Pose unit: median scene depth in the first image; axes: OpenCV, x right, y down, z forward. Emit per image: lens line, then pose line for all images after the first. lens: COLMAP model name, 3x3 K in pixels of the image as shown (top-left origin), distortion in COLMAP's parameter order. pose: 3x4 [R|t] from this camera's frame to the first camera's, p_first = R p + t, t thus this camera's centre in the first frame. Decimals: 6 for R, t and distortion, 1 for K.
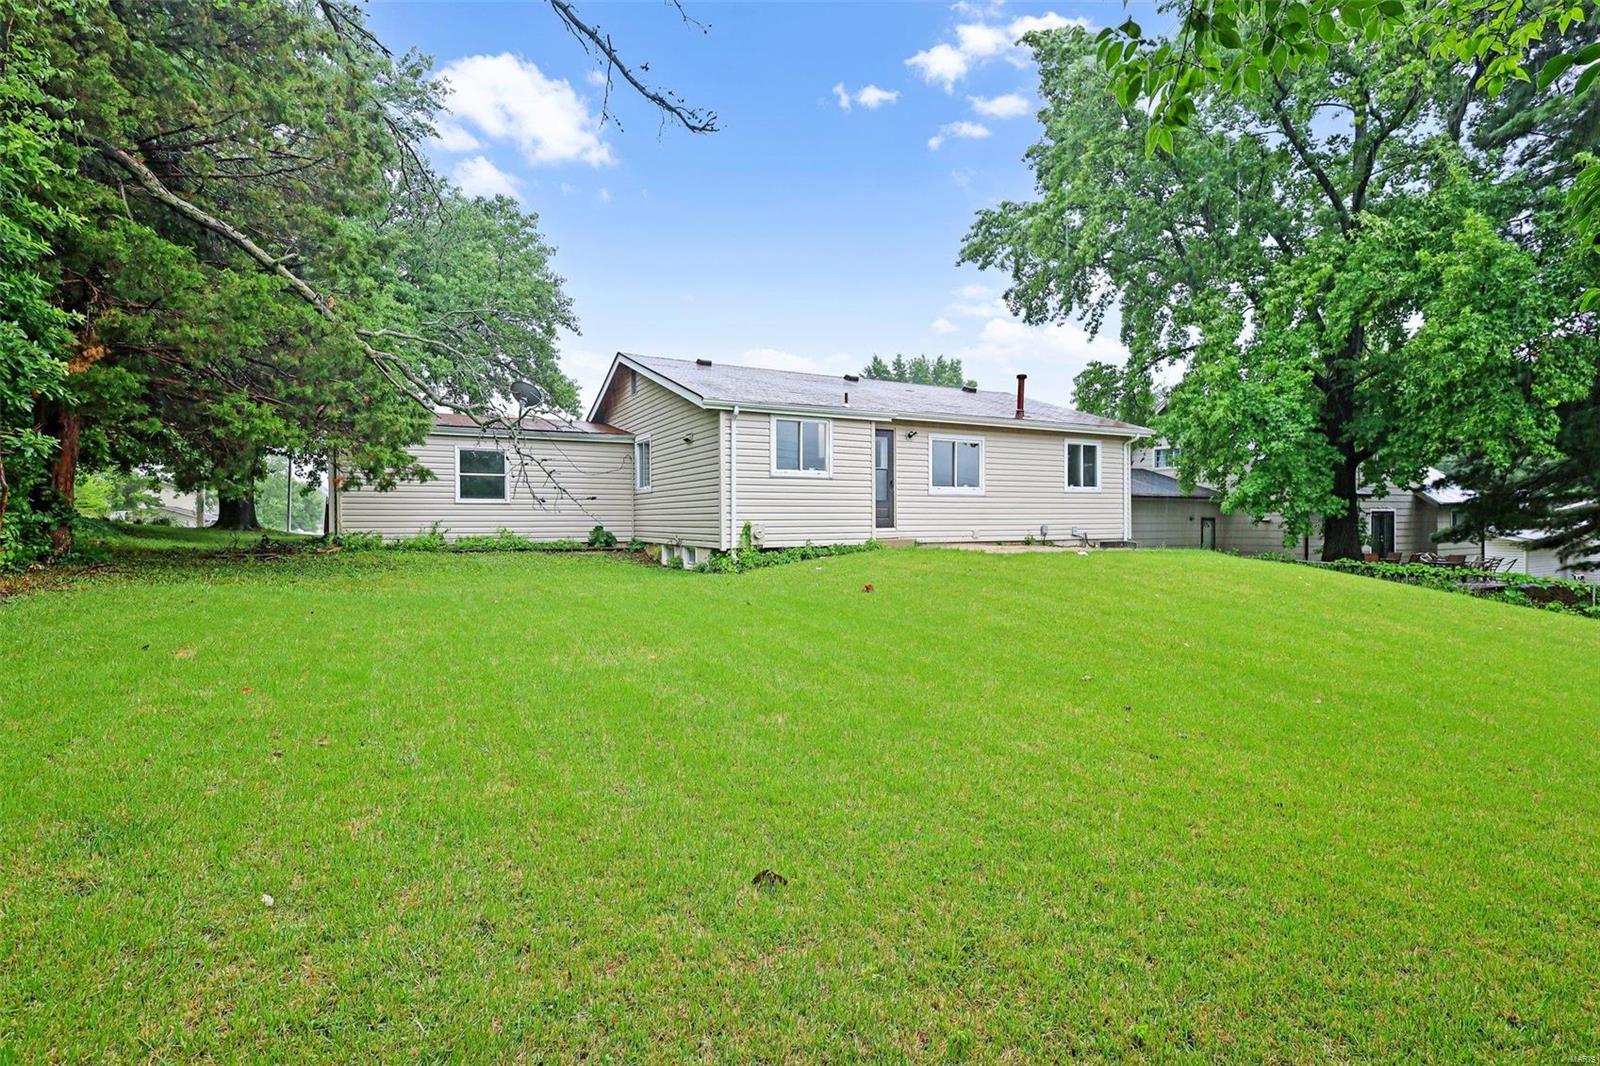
lens RADIAL K [[742.3, 0, 801.6], [0, 742.3, 527.3], [0, 0, 1]] dist [-0.002016, 0.001791]
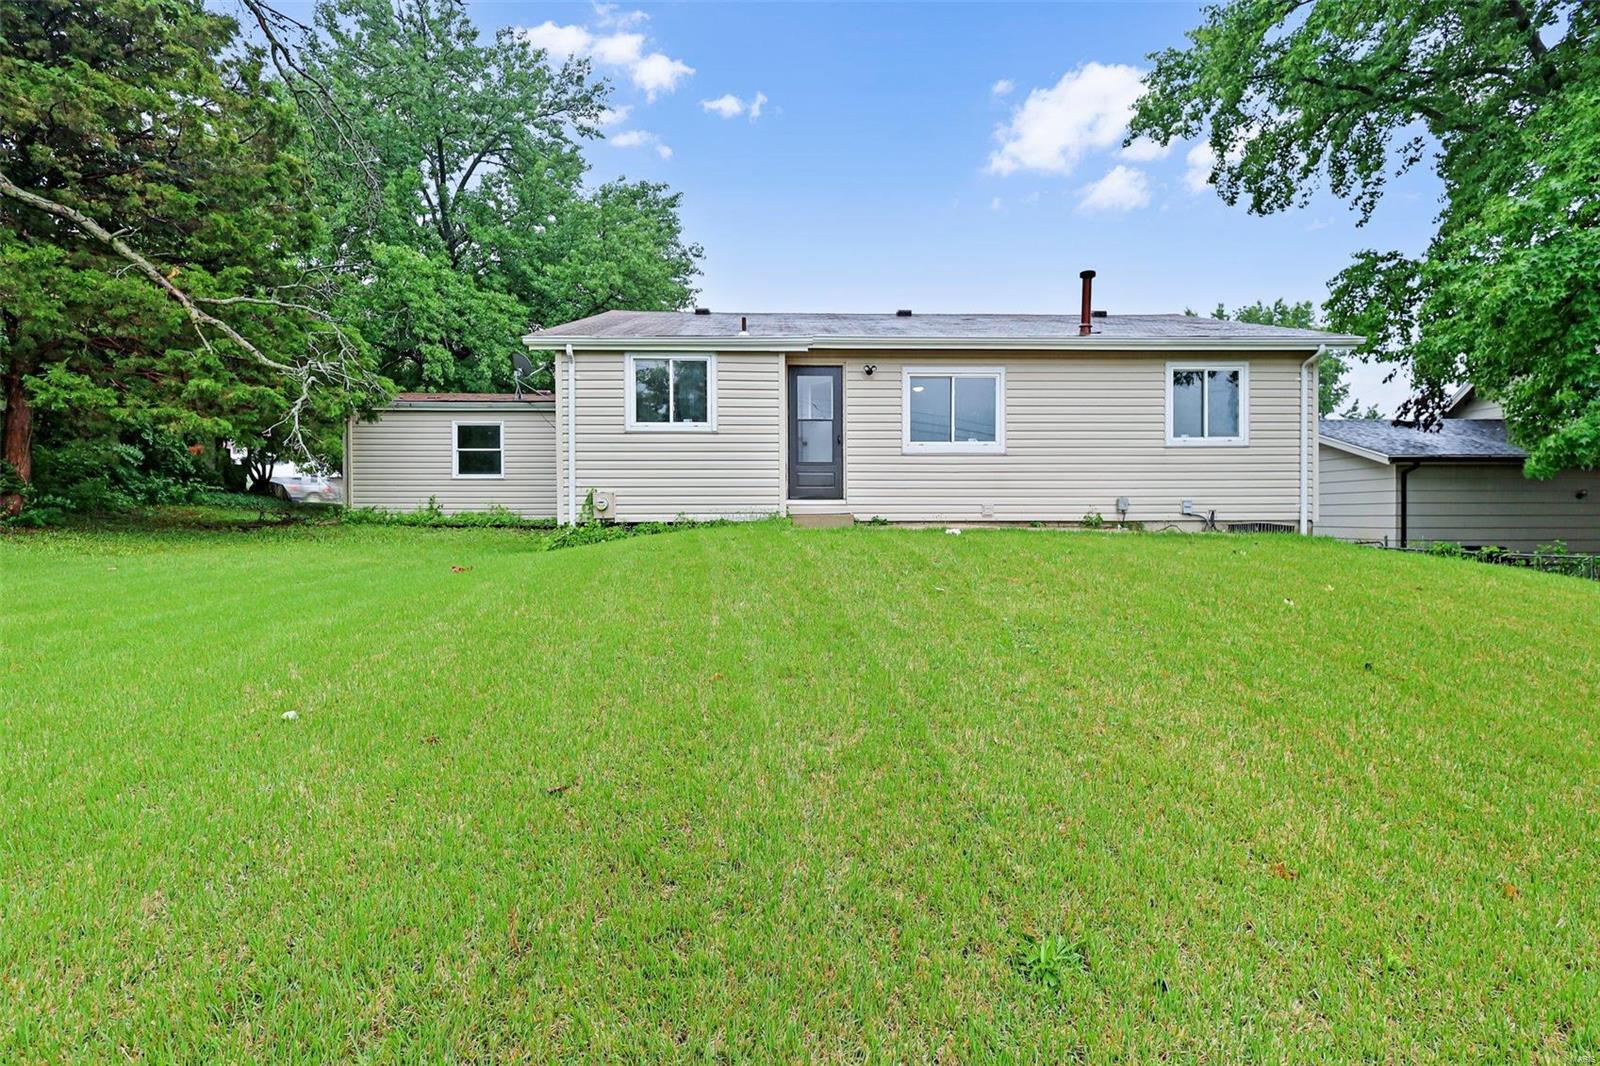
lens RADIAL K [[742.3, 0, 799.5], [0, 742.3, 530.0], [0, 0, 1]] dist [-0.002016, 0.001791]
pose [[0.892184, 0.011459, -0.451526, 0.402429], [-0.005940, 0.999889, 0.013638, 0.019856], [0.451633, -0.009486, 0.892154, 0.319798]]
